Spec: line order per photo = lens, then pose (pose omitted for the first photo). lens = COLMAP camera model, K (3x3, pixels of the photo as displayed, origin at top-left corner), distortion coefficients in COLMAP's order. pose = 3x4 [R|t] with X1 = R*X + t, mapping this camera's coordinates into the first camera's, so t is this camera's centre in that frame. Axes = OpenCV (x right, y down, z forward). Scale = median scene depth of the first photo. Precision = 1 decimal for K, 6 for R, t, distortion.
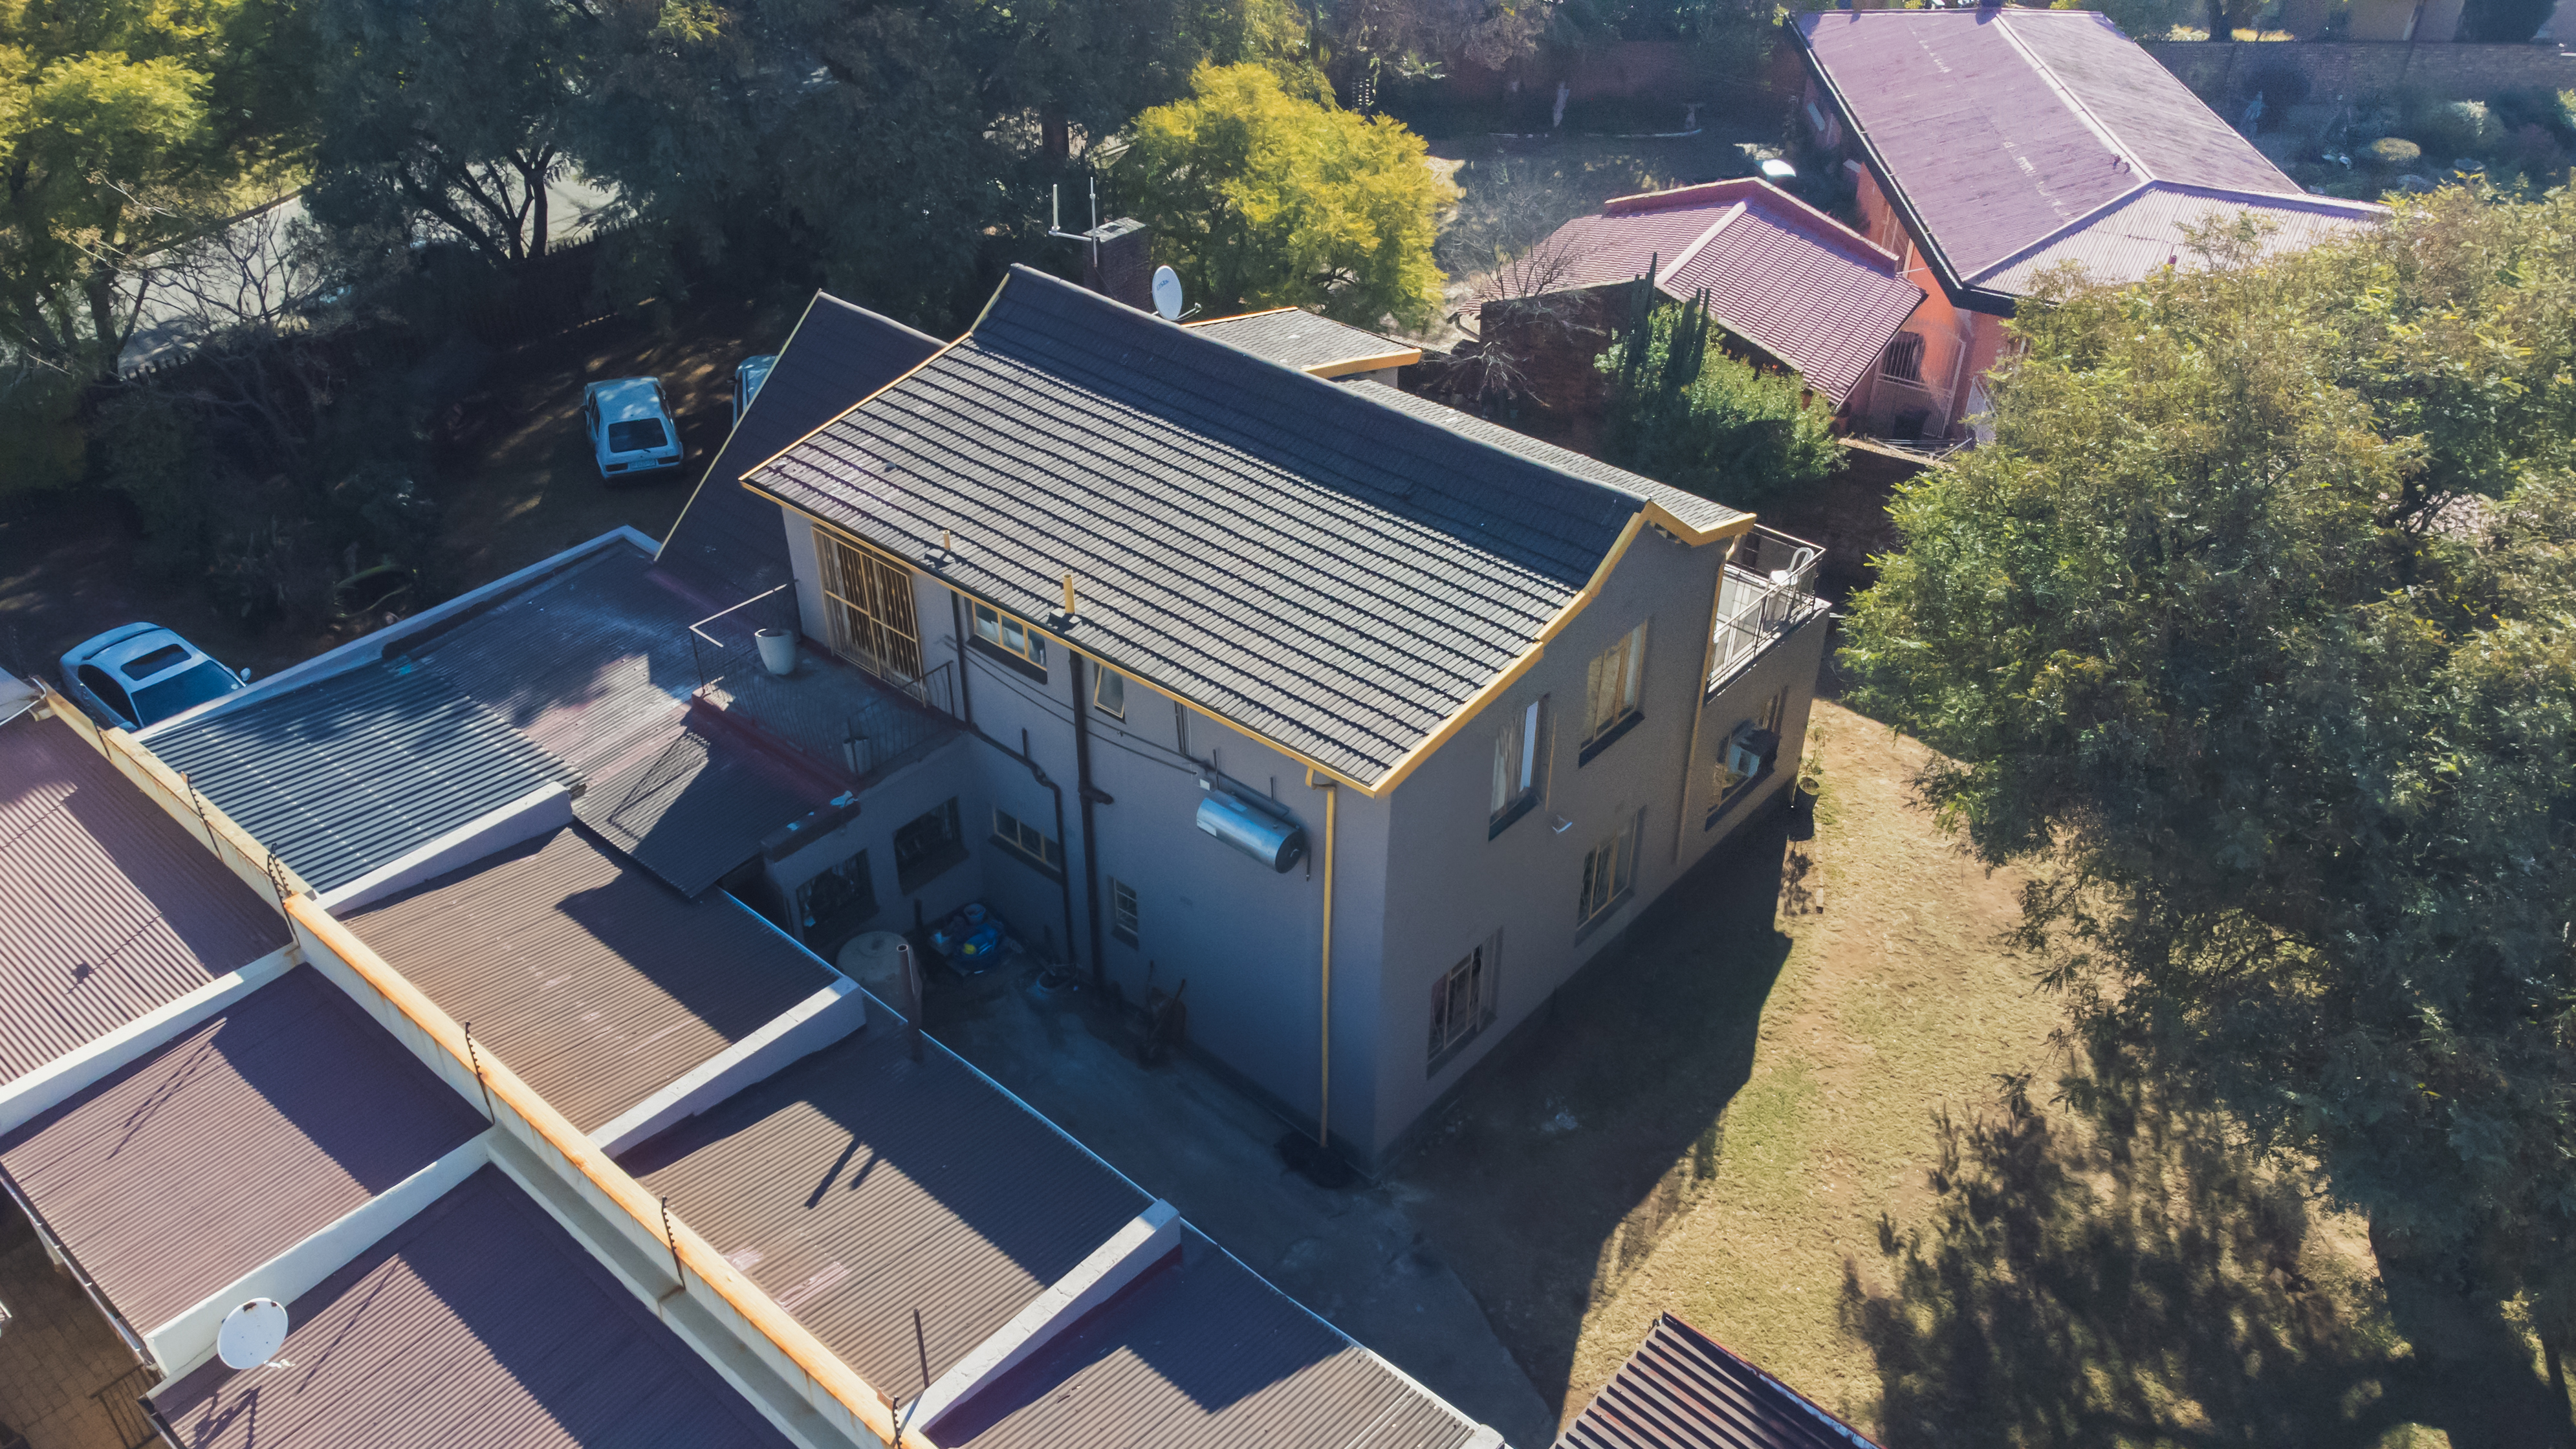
lens RADIAL K [[1938.2, 0, 1334.9], [0, 1938.2, 674.3], [0, 0, 1]] dist [0.023027, 0.038948]
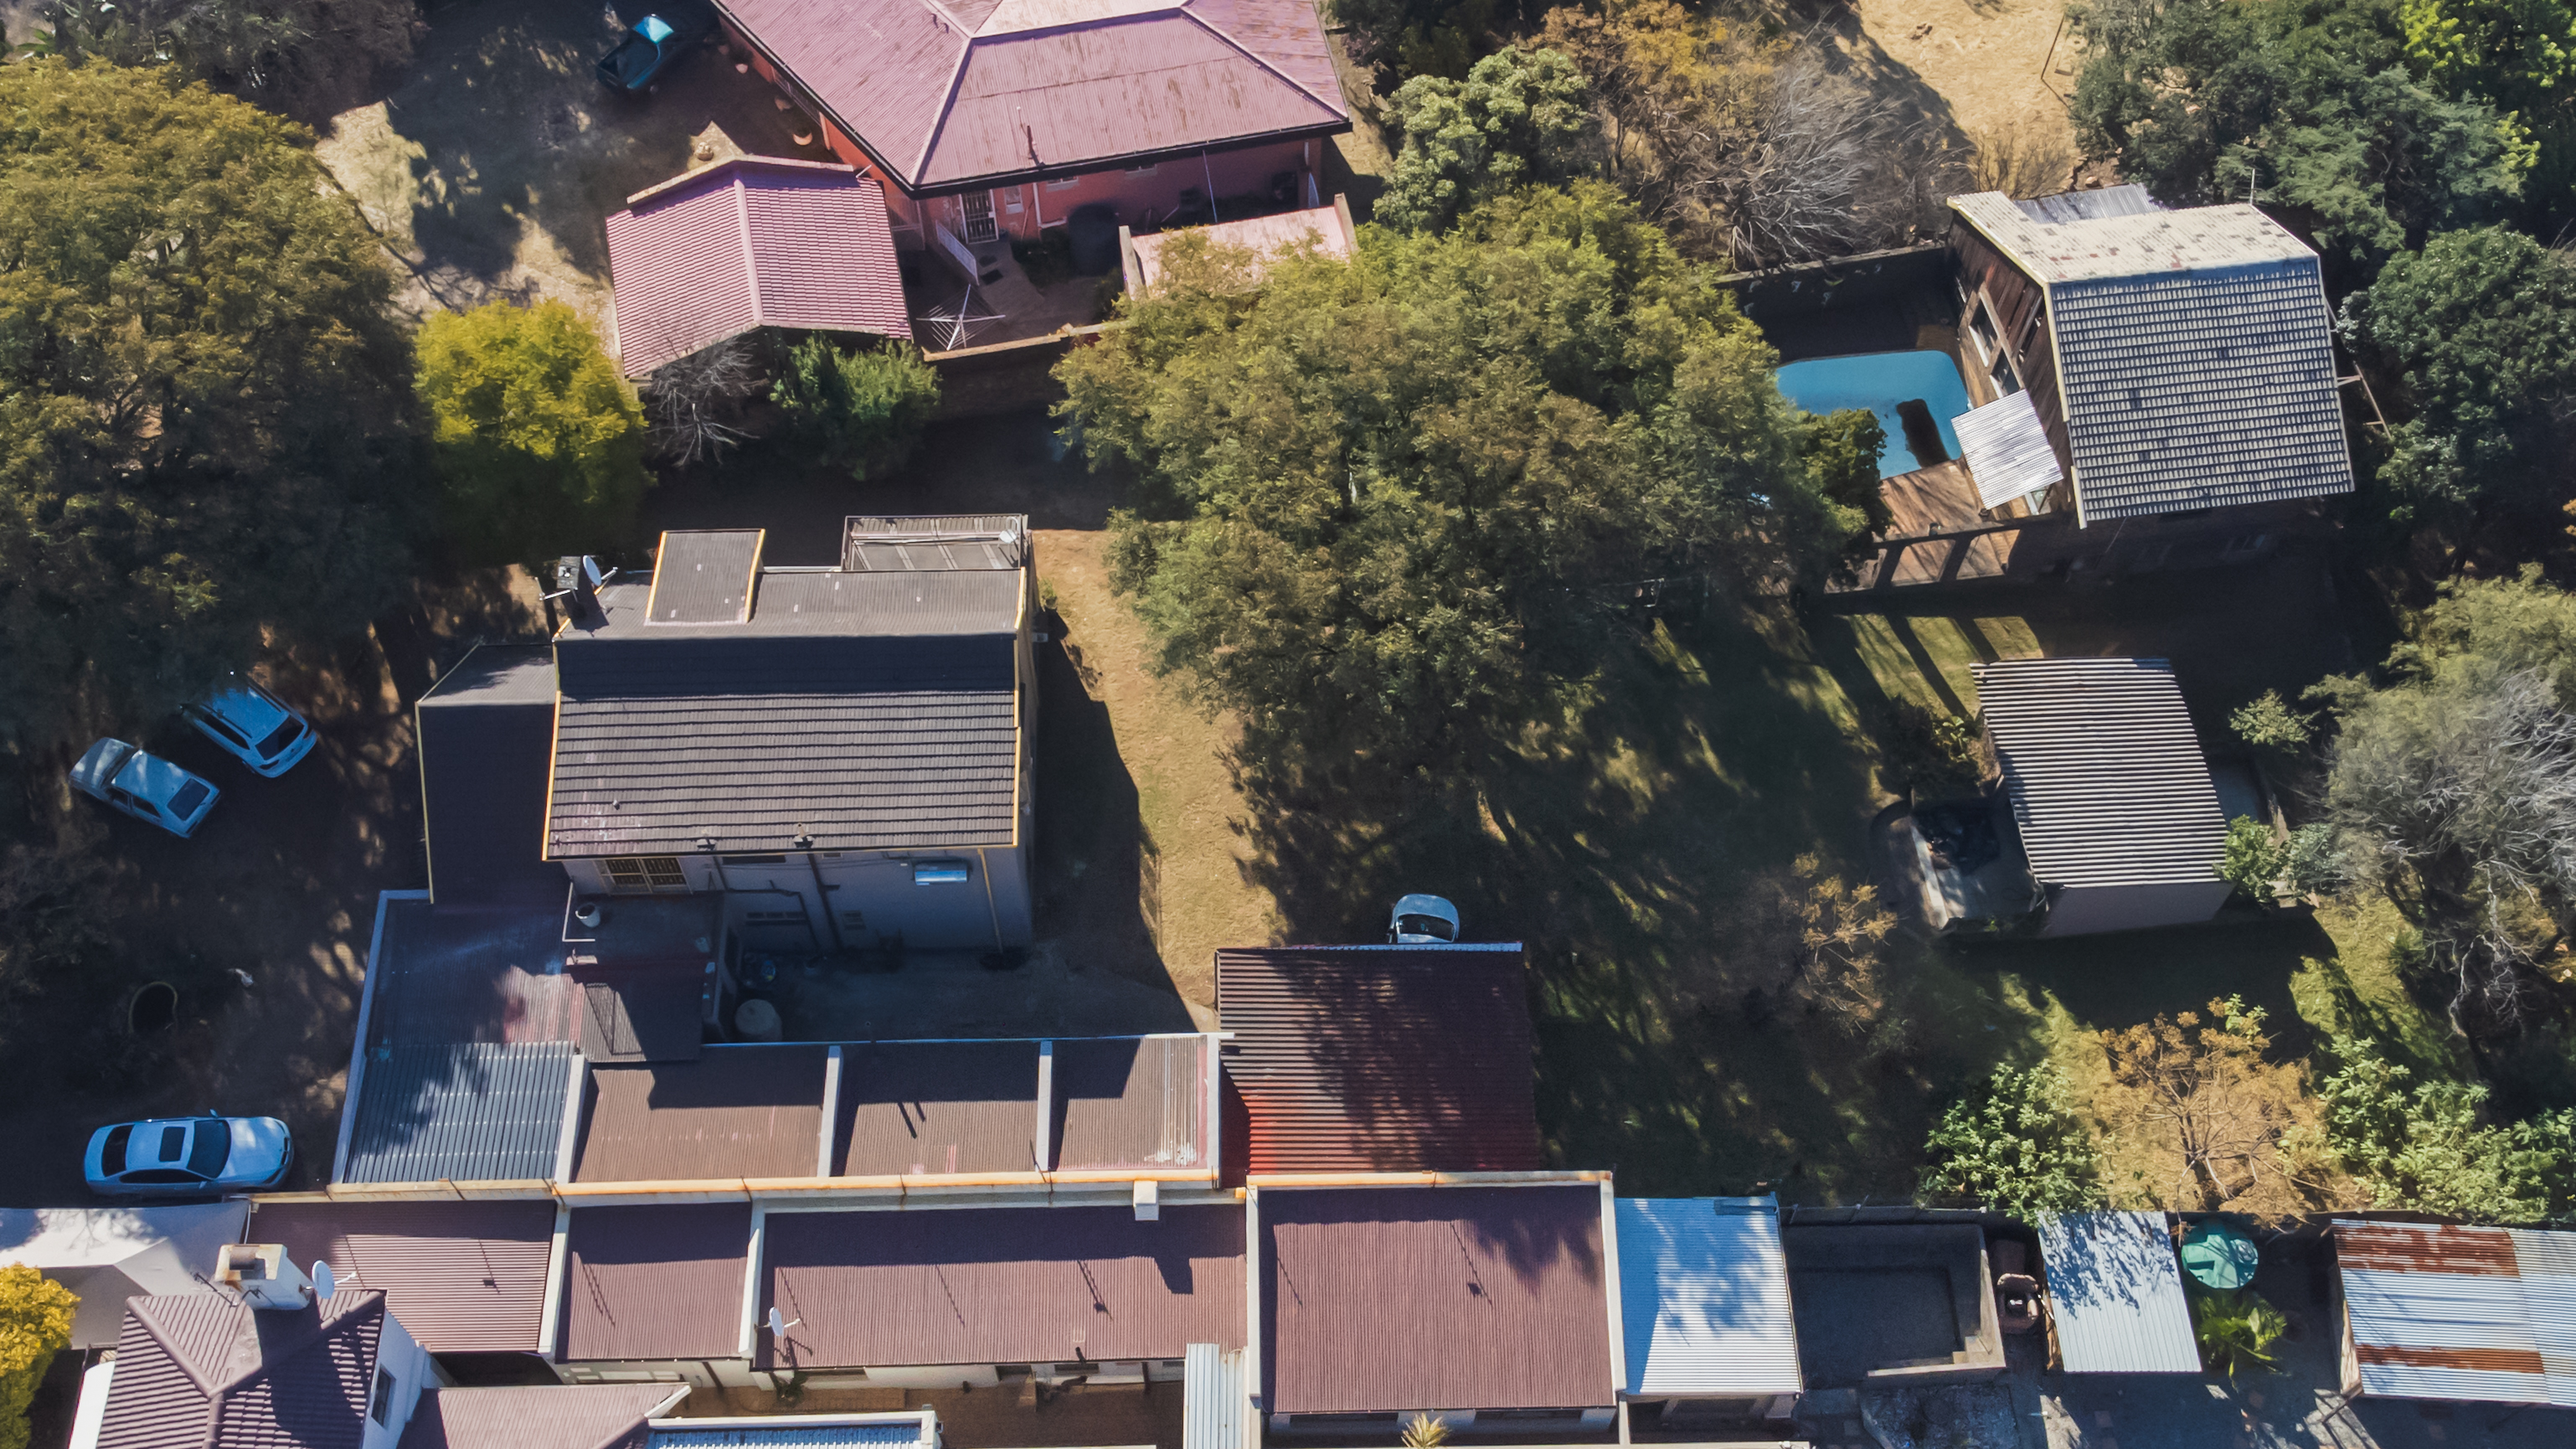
lens RADIAL K [[1938.4, 0, 1283.2], [0, 1938.4, 736.7], [0, 0, 1]] dist [0.023027, 0.038948]
pose [[0.757906, -0.556868, 0.339817, -0.363701], [0.396564, 0.806888, 0.437800, -0.744634], [-0.517991, -0.197053, 0.832379, -0.822740]]
